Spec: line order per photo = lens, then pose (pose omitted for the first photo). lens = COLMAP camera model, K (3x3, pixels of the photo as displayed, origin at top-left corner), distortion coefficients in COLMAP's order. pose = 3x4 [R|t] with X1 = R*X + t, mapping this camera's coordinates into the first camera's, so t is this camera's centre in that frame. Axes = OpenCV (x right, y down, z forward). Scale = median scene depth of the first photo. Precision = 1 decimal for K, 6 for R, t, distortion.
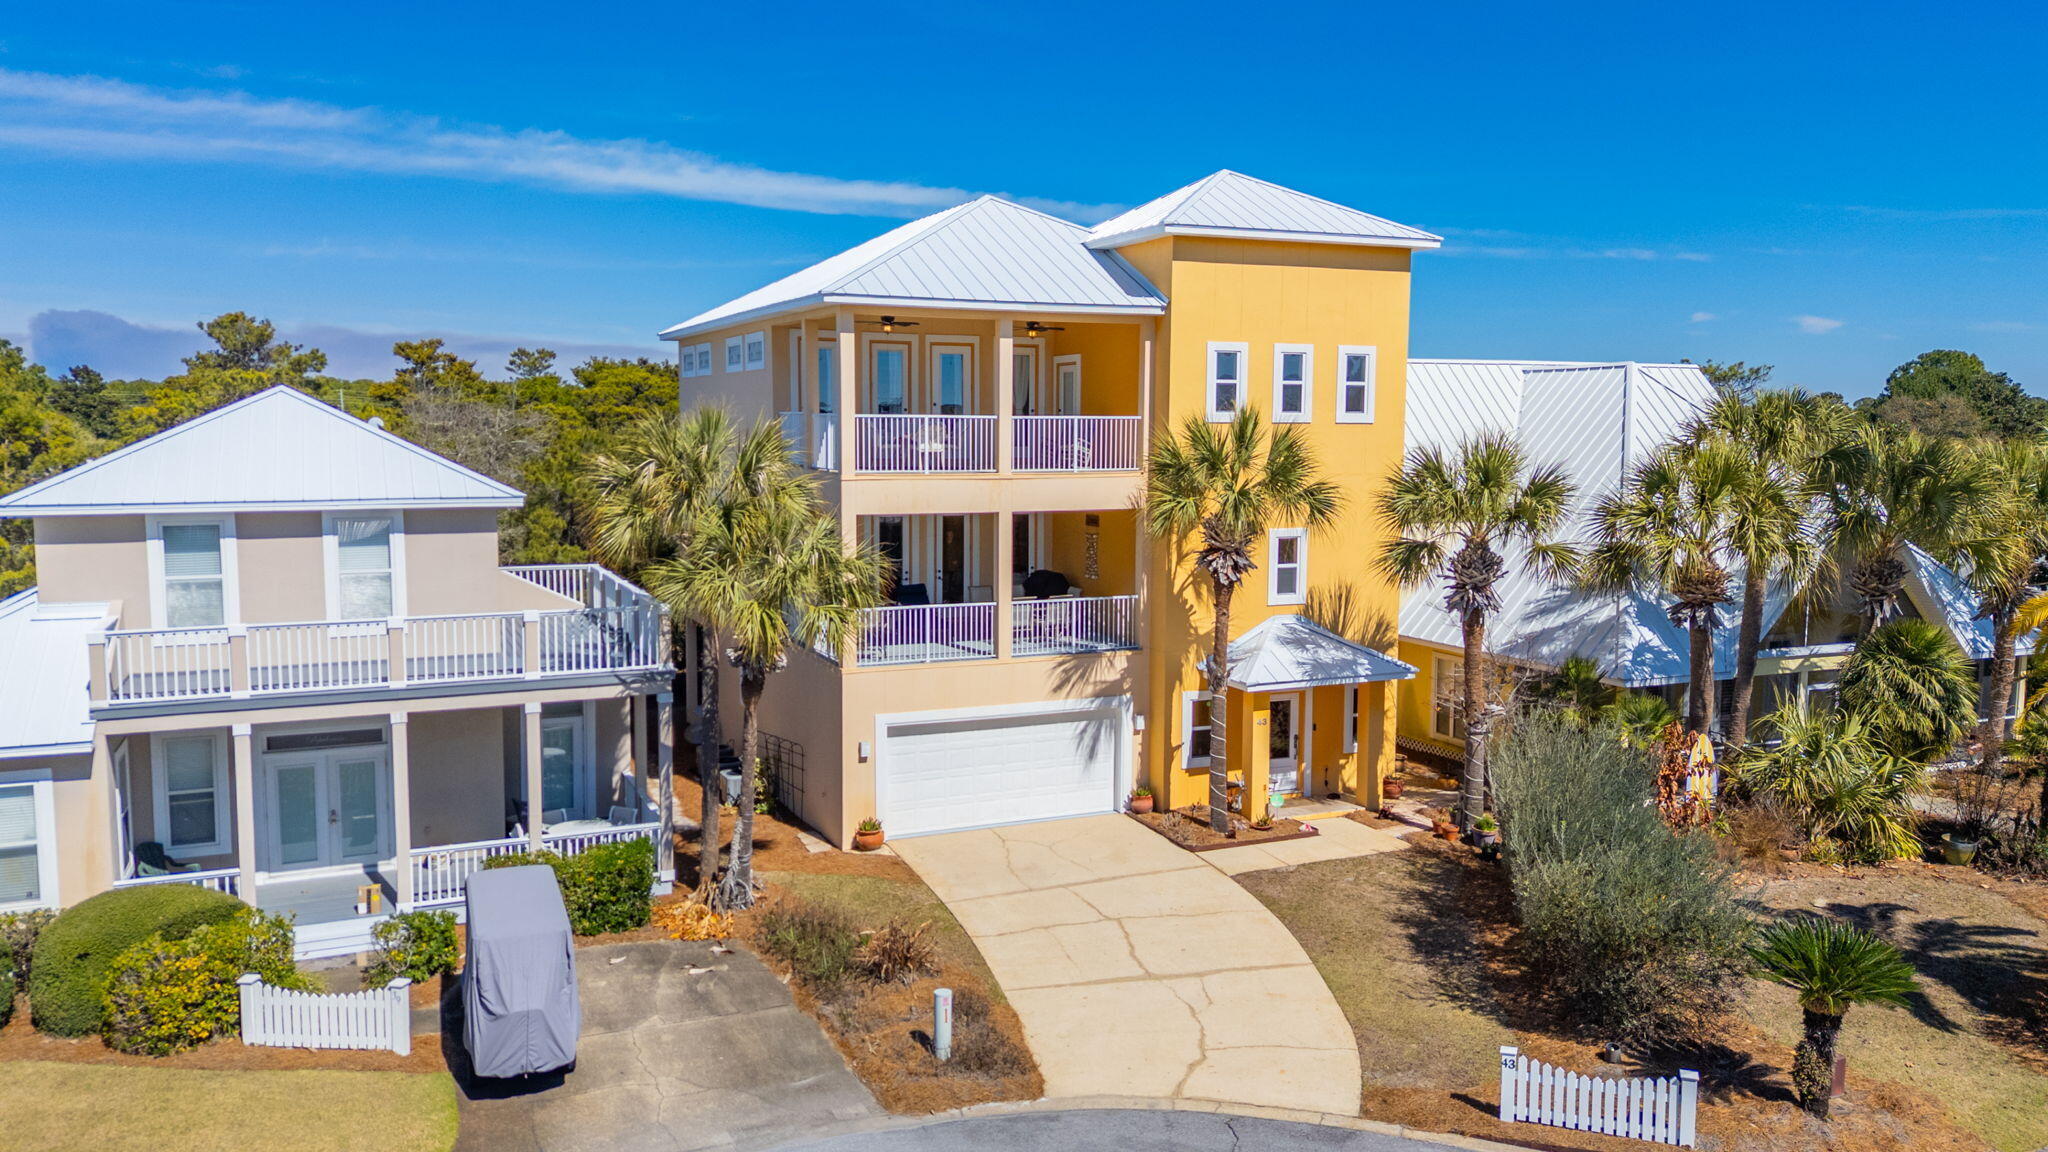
lens RADIAL K [[1479.1, 0, 1024.0], [0, 1479.1, 576.0], [0, 0, 1]] dist [0.024558, -0.003922]
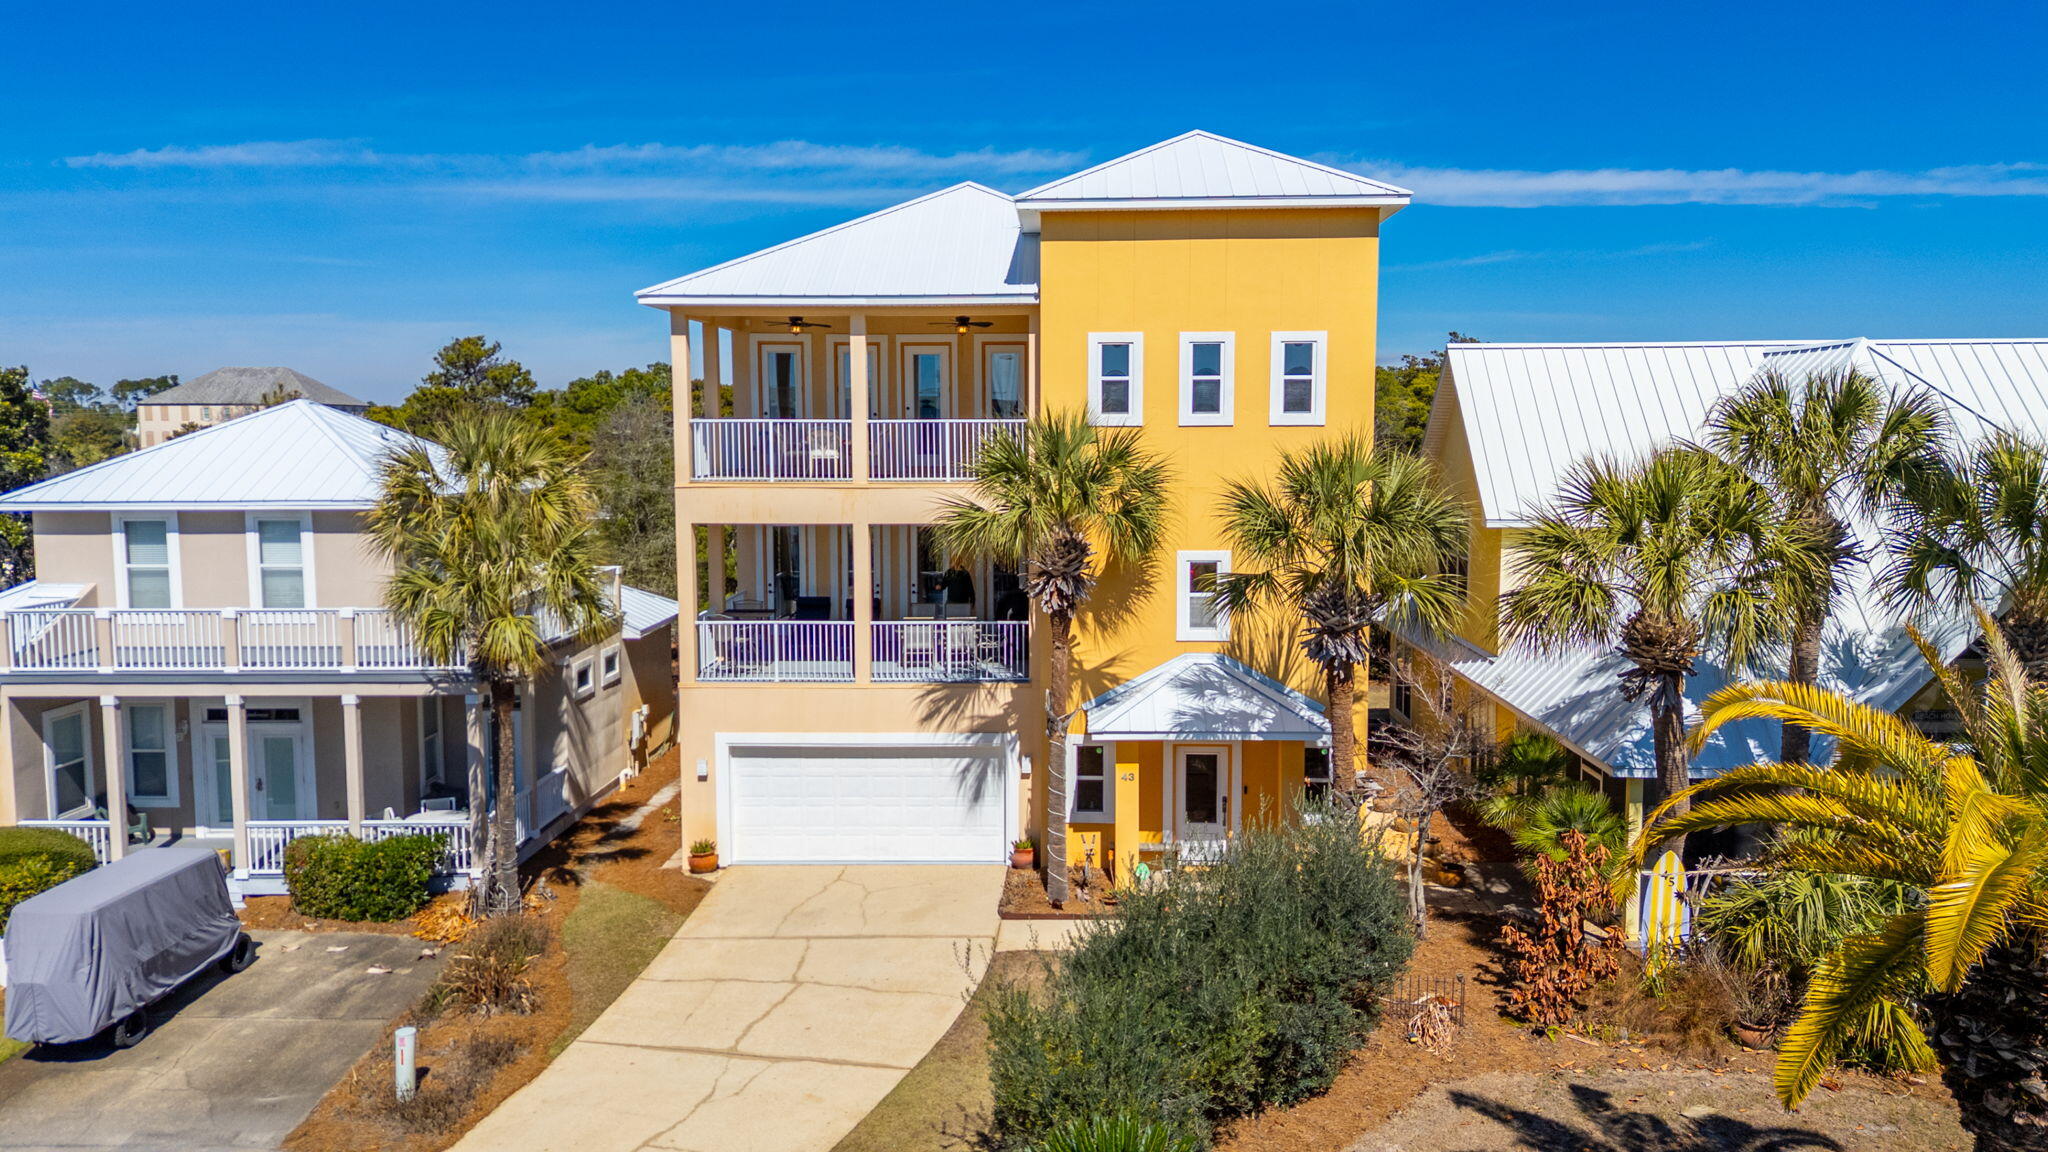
lens RADIAL K [[1479.1, 0, 1024.0], [0, 1479.1, 576.0], [0, 0, 1]] dist [0.024558, -0.003922]
pose [[0.904592, 0.036009, -0.424754, 0.469588], [-0.037248, 0.999292, 0.005391, -0.019616], [0.424647, 0.010945, 0.905293, 0.206585]]
